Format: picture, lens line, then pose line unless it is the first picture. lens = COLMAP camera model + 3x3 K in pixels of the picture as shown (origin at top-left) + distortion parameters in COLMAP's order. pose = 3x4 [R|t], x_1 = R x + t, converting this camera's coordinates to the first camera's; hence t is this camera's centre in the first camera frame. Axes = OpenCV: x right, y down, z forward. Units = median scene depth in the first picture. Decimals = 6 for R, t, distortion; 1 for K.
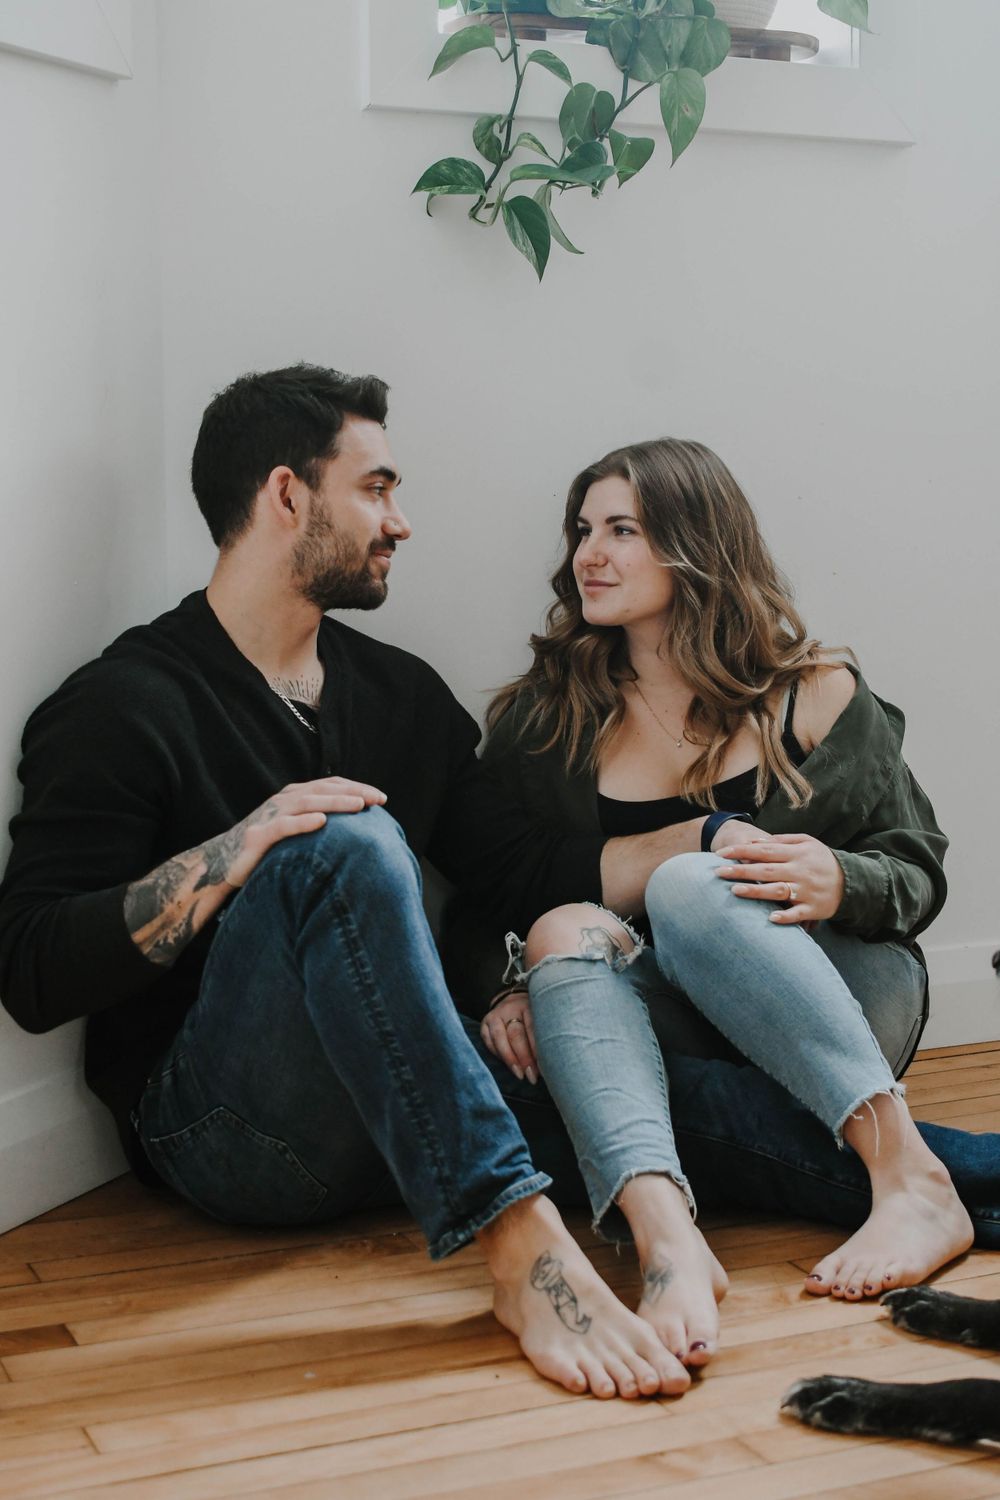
lens RADIAL K [[2256.7, 0, 502.9], [0, 2256.7, 750.7], [0, 0, 1]] dist [-0.005502, 0.000000]
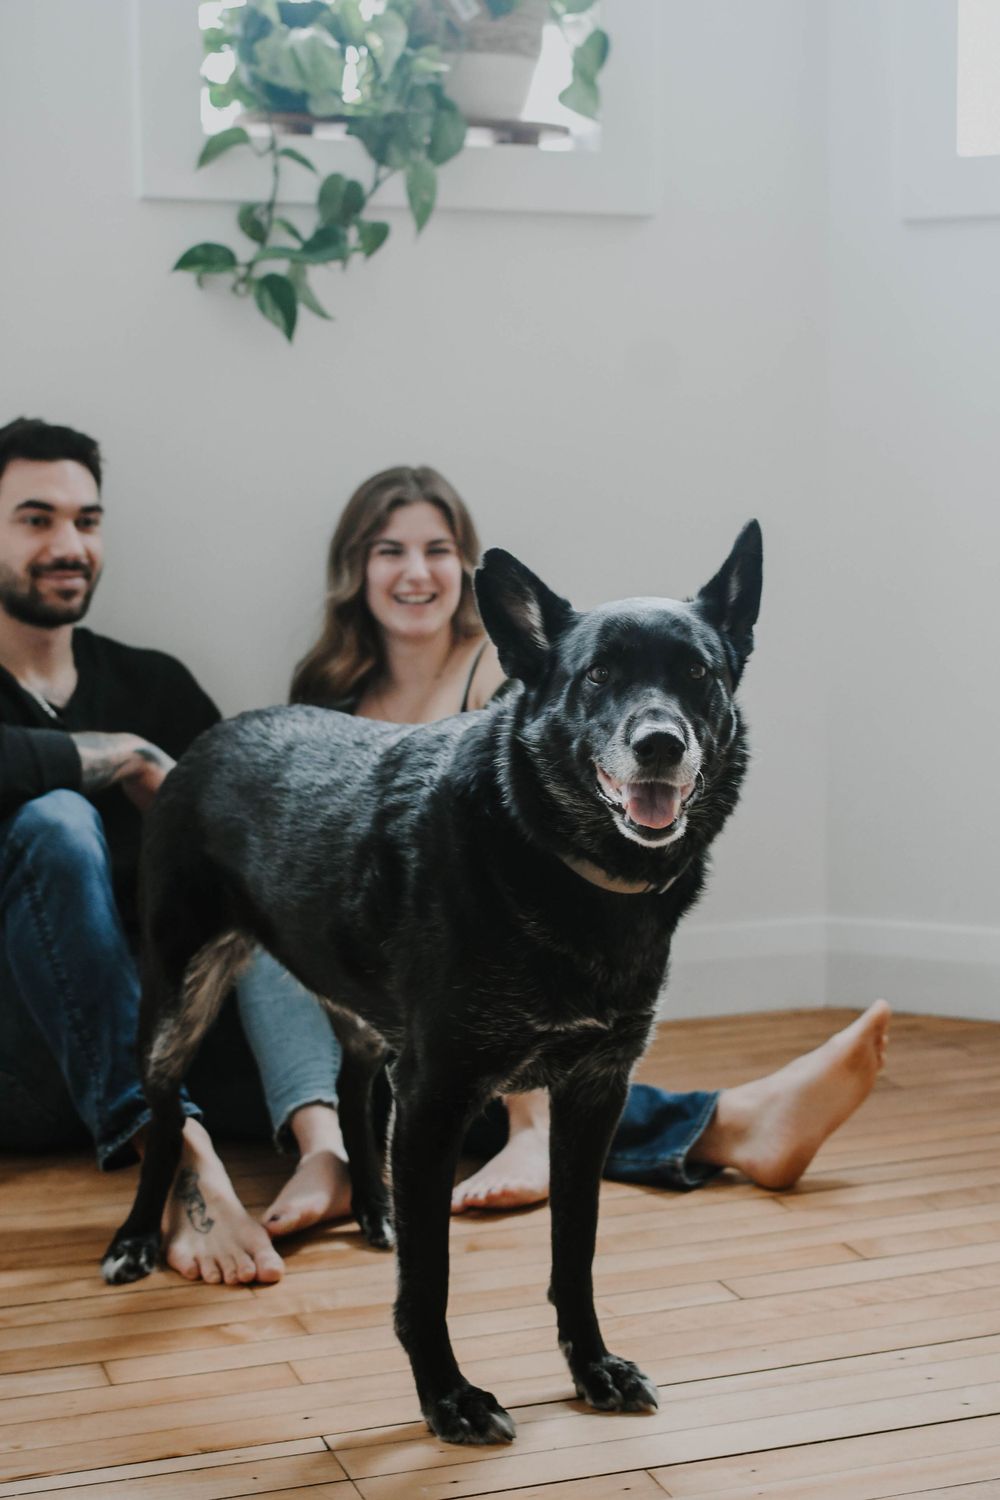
lens RADIAL K [[2256.7, 0, 470.3], [0, 2256.7, 734.3], [0, 0, 1]] dist [-0.005502, 0.000000]
pose [[0.995735, 0.005319, -0.092102, 0.269927], [-0.006854, 0.999843, -0.016356, 0.011859], [0.092000, 0.016917, 0.995615, -0.173652]]
